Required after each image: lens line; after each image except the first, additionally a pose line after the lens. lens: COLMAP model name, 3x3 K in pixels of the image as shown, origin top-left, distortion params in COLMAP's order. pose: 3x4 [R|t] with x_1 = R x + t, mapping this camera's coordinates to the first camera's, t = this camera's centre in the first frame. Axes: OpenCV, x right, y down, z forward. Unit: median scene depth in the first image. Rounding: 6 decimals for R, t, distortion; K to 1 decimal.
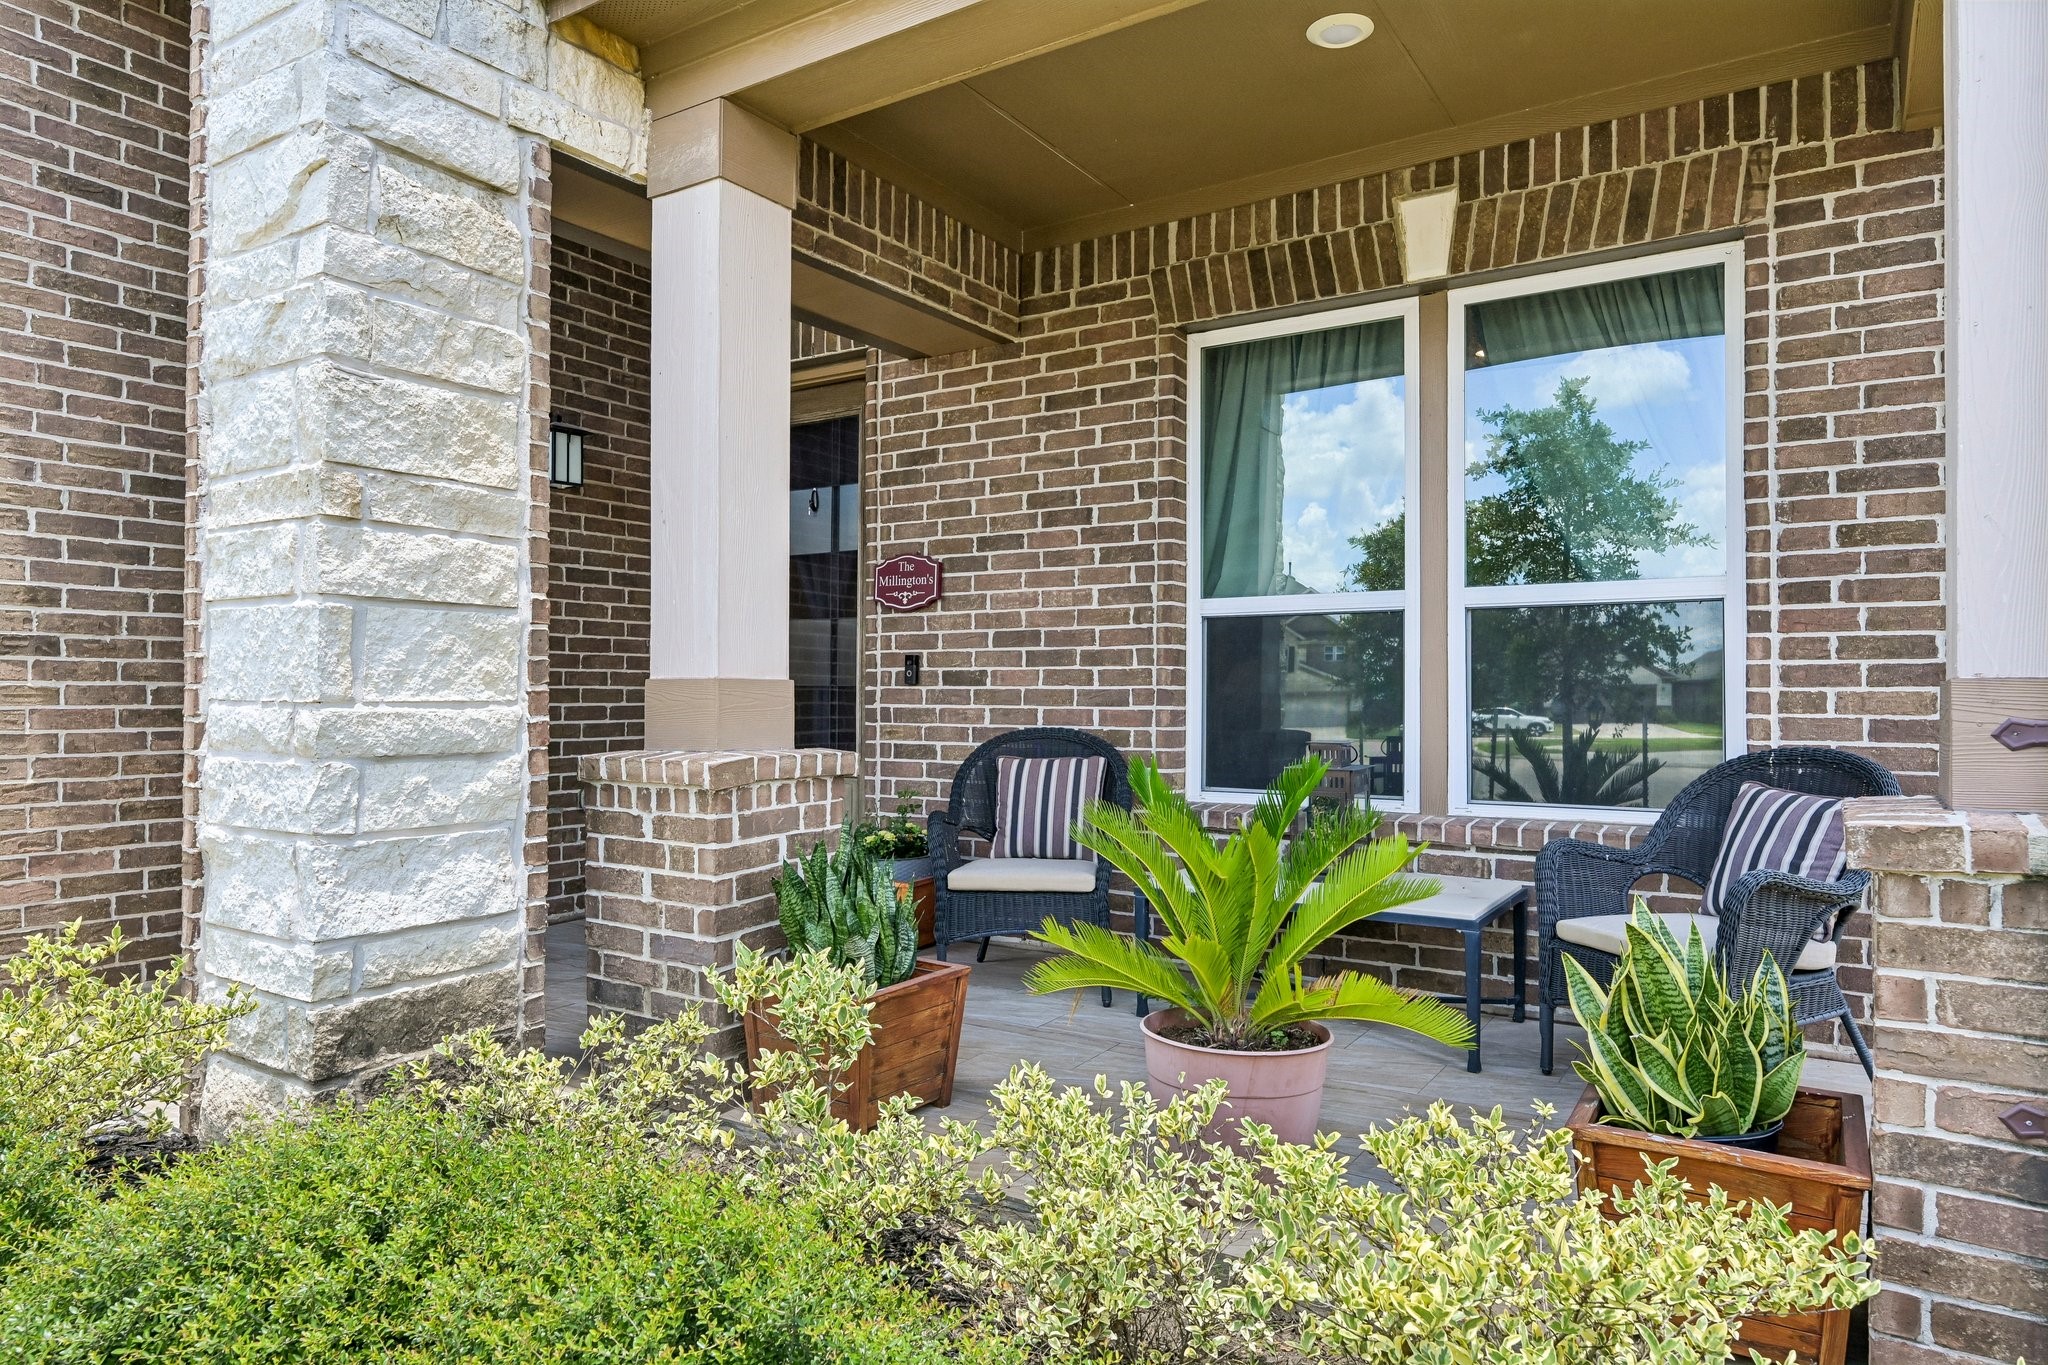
lens RADIAL K [[1250.5, 0, 1013.4], [0, 1250.5, 690.5], [0, 0, 1]] dist [-0.019473, 0.007681]
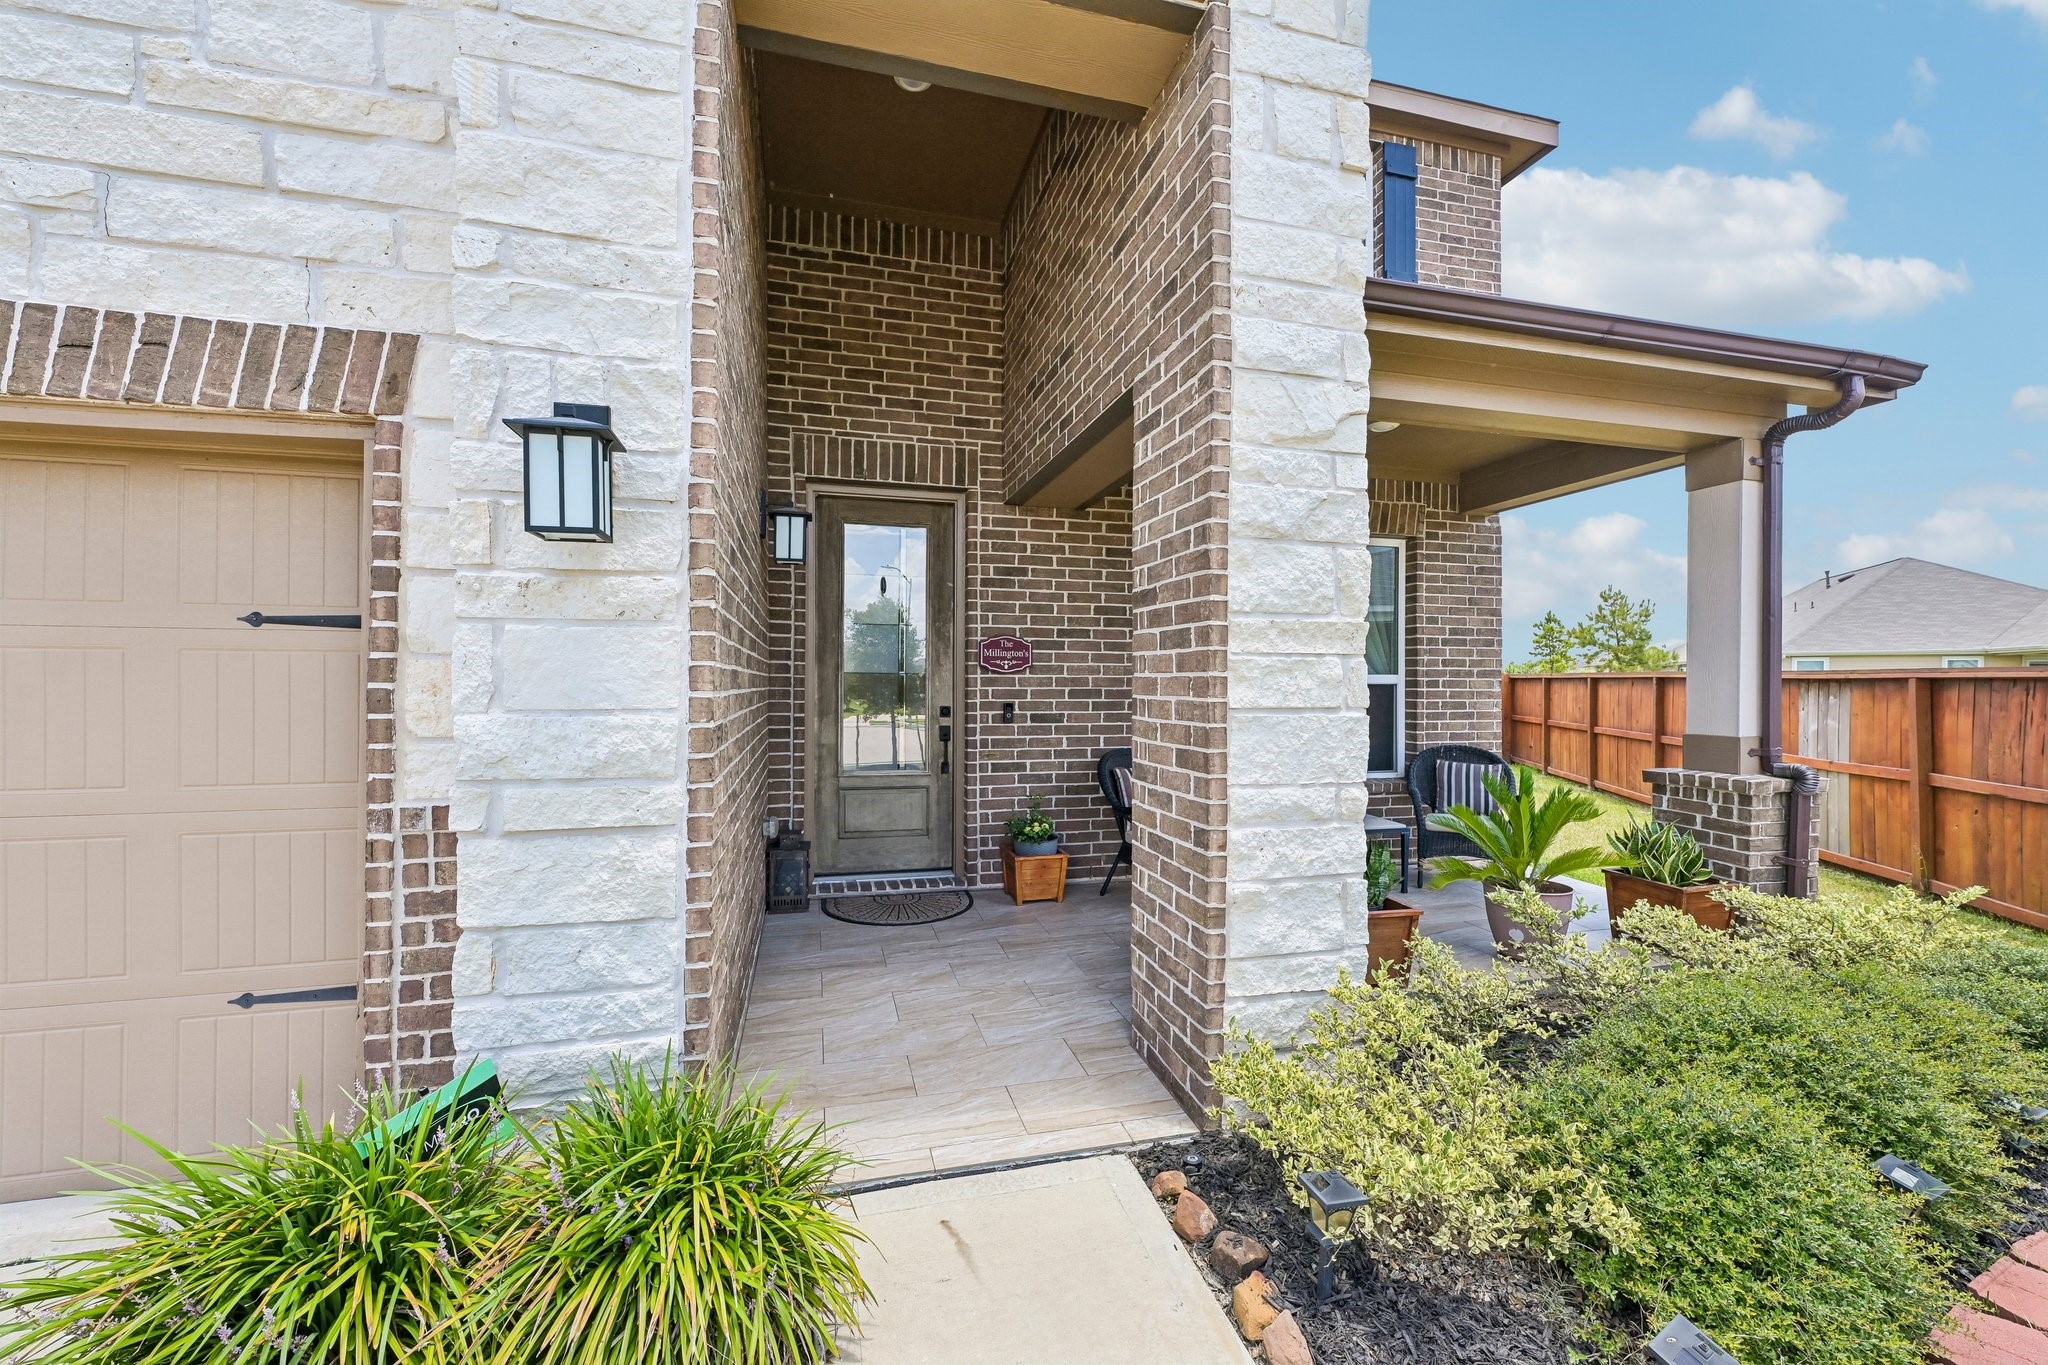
lens RADIAL K [[810.8, 0, 1025.4], [0, 810.8, 685.3], [0, 0, 1]] dist [-0.002697, 0.000949]
pose [[0.668005, -0.002065, 0.744154, -0.876354], [-0.003900, 0.999973, 0.006276, -0.061815], [-0.744146, -0.007095, 0.667979, 0.375750]]
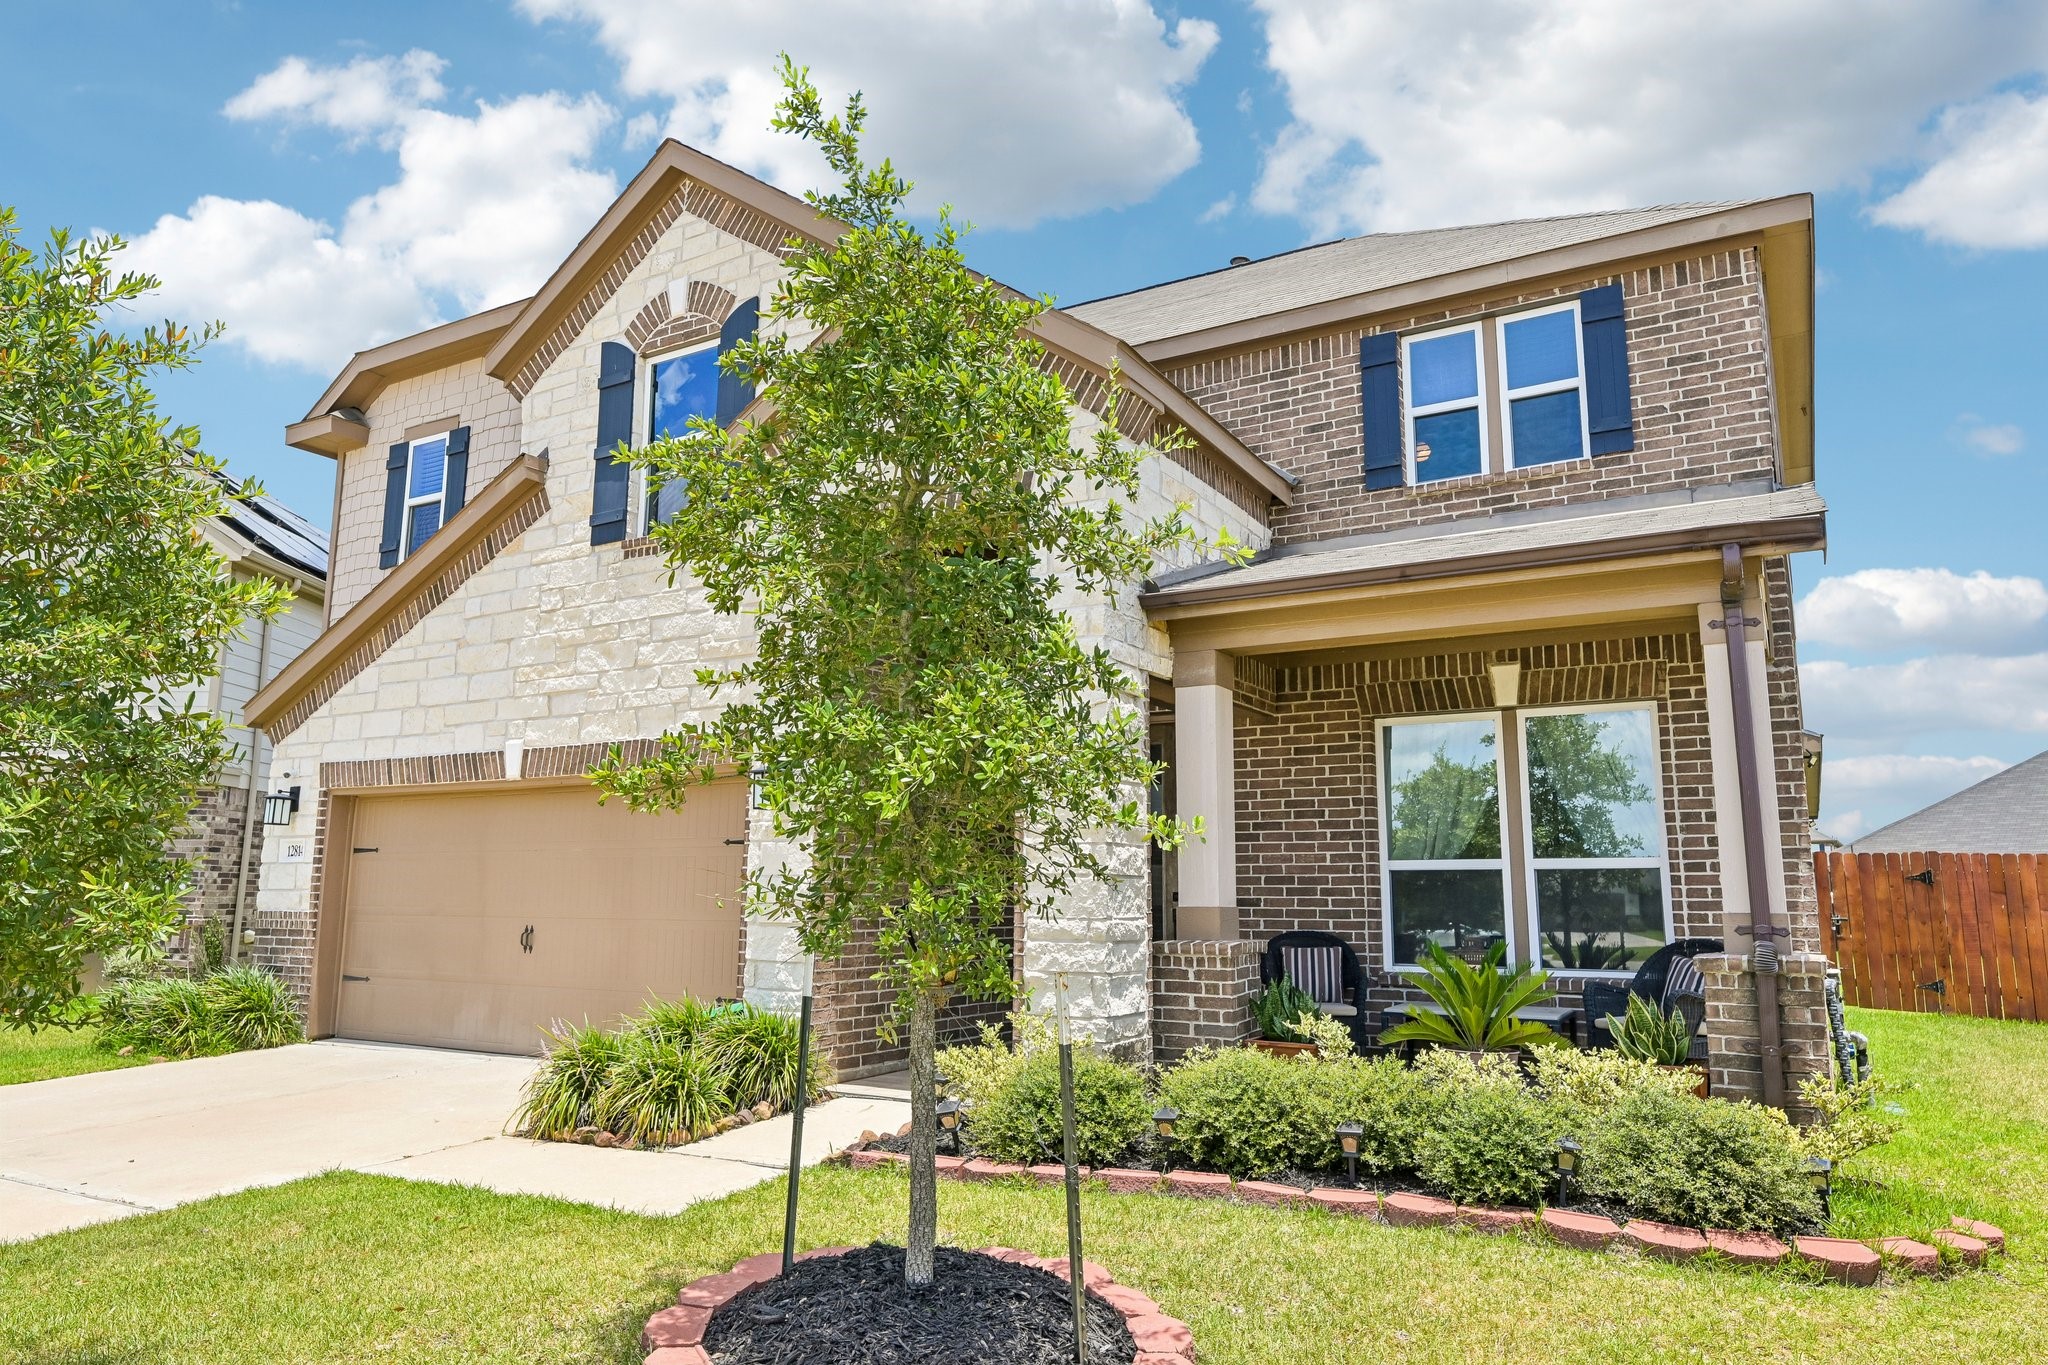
lens RADIAL K [[1322.4, 0, 1018.5], [0, 1322.4, 683.2], [0, 0, 1]] dist [-0.006009, 0.000114]
pose [[0.998695, 0.010907, 0.049895, -0.494547], [-0.002832, 0.987254, -0.159126, -0.018837], [-0.050995, 0.158777, 0.985997, -0.943846]]
